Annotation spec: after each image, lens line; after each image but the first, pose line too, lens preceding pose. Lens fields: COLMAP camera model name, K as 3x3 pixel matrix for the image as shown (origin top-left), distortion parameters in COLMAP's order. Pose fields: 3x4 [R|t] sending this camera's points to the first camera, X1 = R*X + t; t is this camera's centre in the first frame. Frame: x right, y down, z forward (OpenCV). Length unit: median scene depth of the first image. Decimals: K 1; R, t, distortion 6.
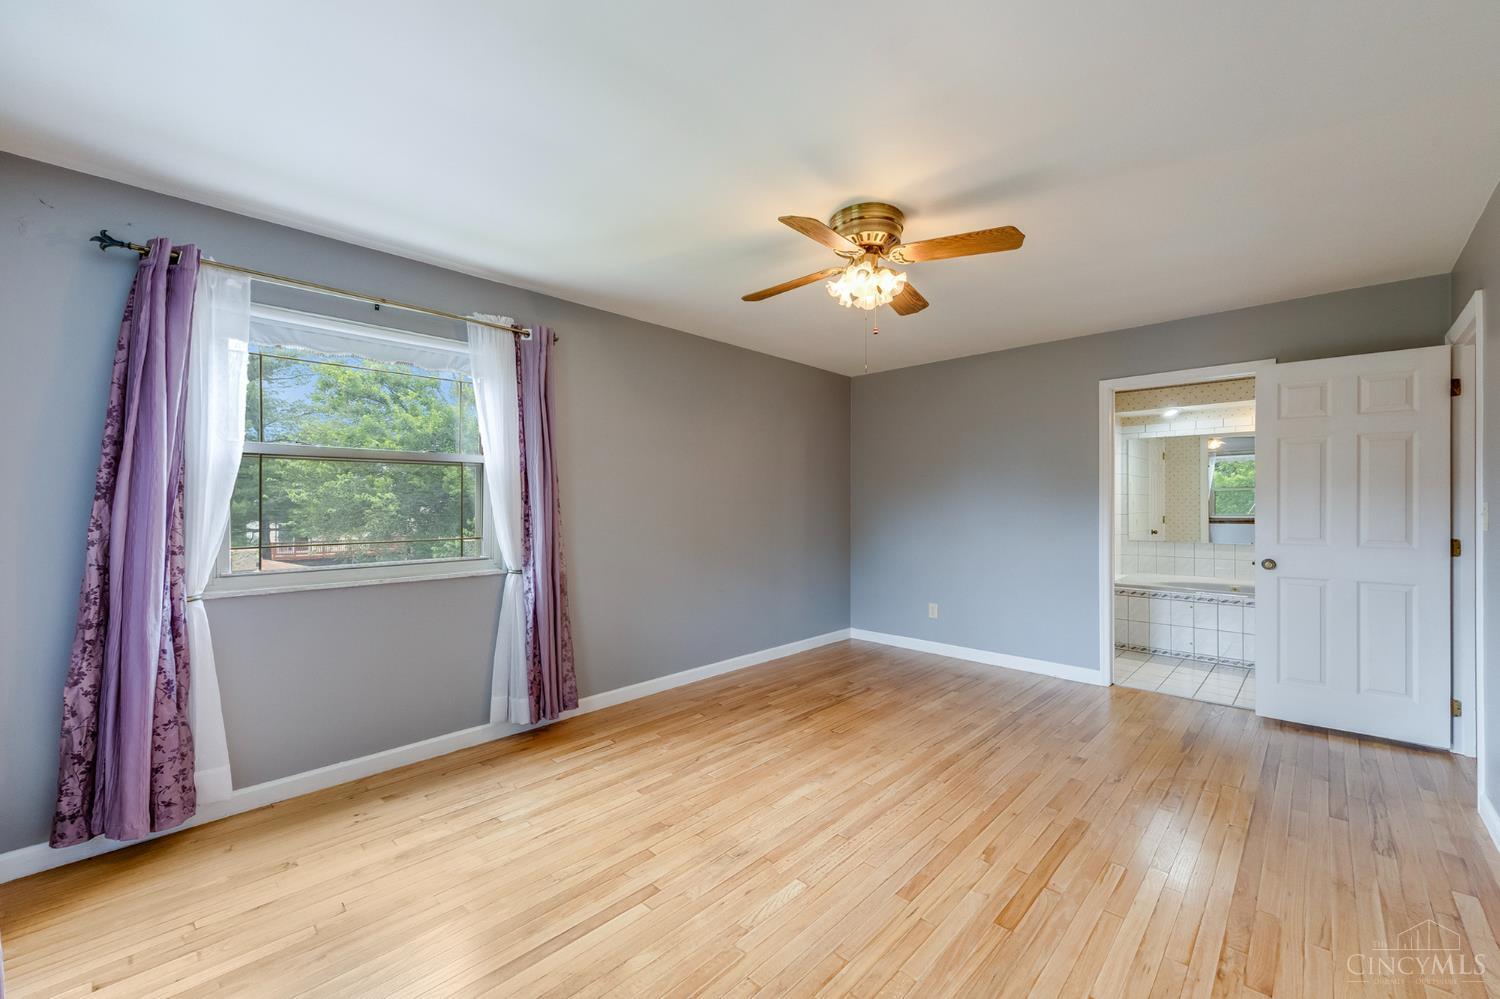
lens RADIAL K [[589.3, 0, 756.3], [0, 589.3, 504.6], [0, 0, 1]] dist [0.001692, 0.000085]
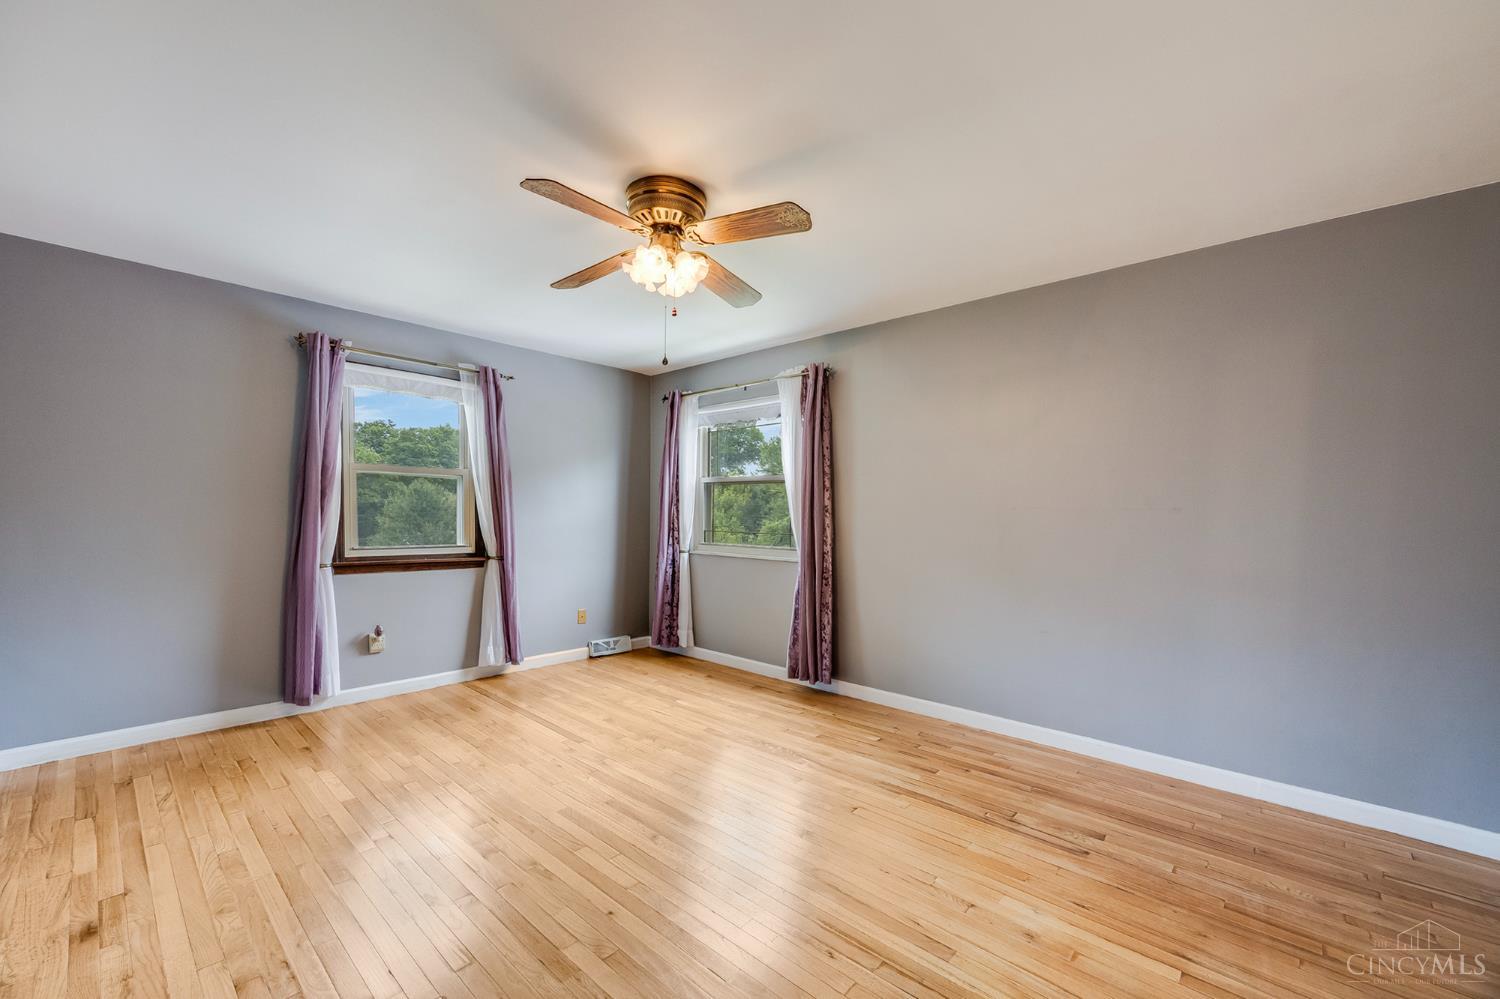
lens RADIAL K [[589.3, 0, 756.3], [0, 589.3, 504.6], [0, 0, 1]] dist [0.001692, 0.000085]
pose [[0.041079, -0.010194, -0.999104, 0.838055], [-0.007615, 0.999916, -0.010516, 0.007736], [0.999127, 0.008040, 0.040998, 0.802101]]
